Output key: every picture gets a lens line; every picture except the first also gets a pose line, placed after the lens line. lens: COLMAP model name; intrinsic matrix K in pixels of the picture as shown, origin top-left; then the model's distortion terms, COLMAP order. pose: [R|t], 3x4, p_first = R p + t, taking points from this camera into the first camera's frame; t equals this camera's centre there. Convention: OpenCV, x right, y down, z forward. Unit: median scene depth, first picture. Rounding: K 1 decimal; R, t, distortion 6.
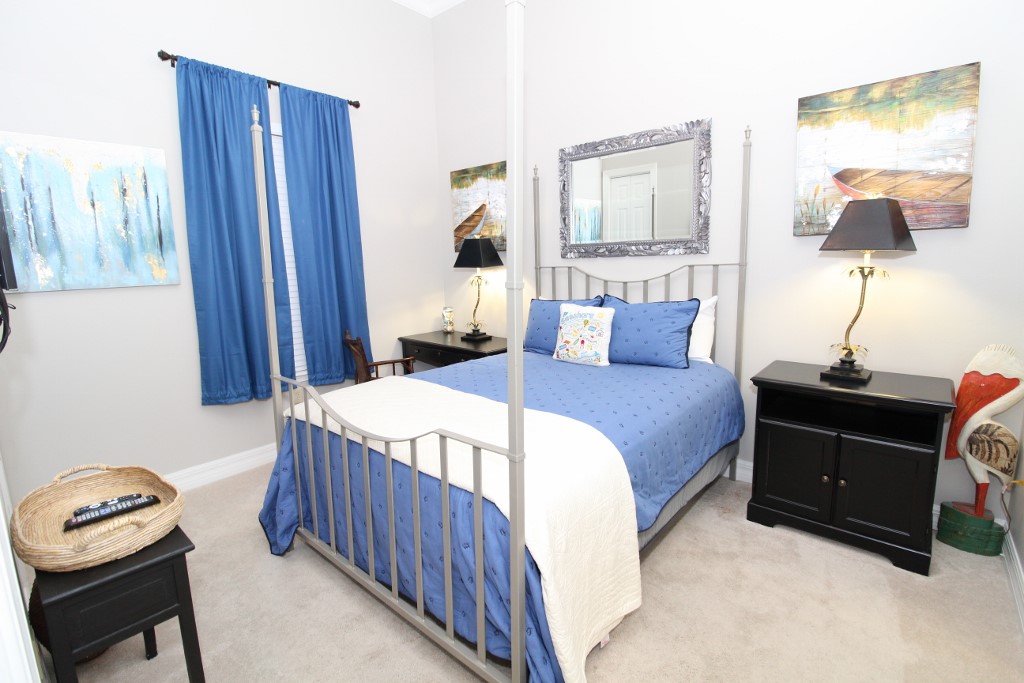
lens RADIAL K [[472.4, 0, 508.2], [0, 472.4, 341.9], [0, 0, 1]] dist [-0.021452, -0.001355]
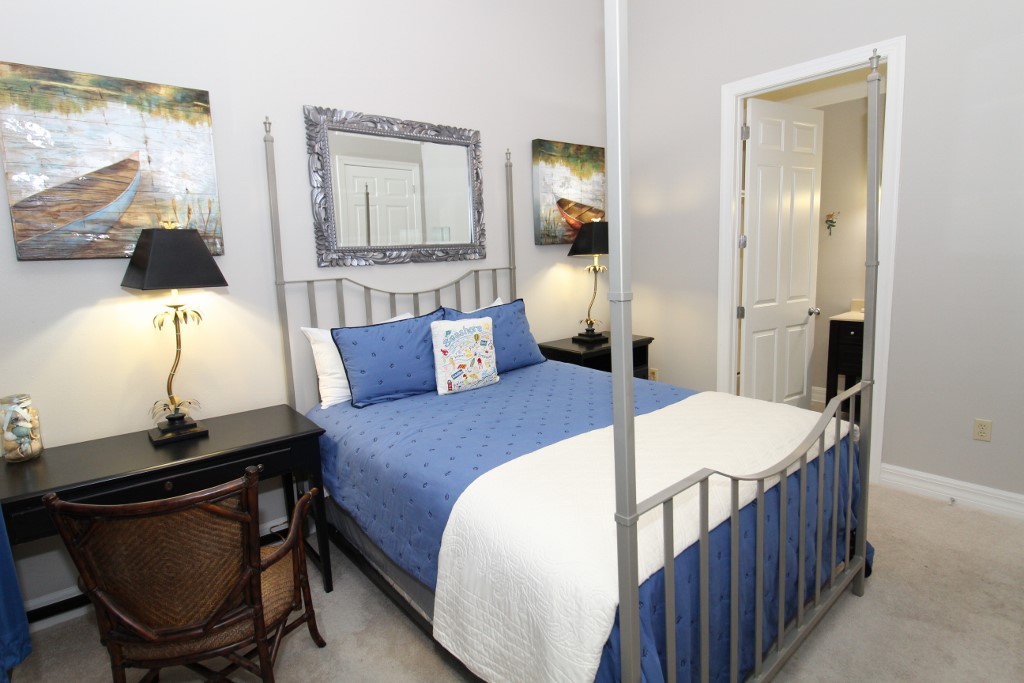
lens RADIAL K [[509.4, 0, 508.3], [0, 509.4, 337.5], [0, 0, 1]] dist [-0.013004, -0.002109]
pose [[0.158335, -0.129824, 0.978813, -0.689823], [0.209635, 0.973138, 0.095160, -0.111421], [-0.964875, 0.190127, 0.181298, 0.757037]]
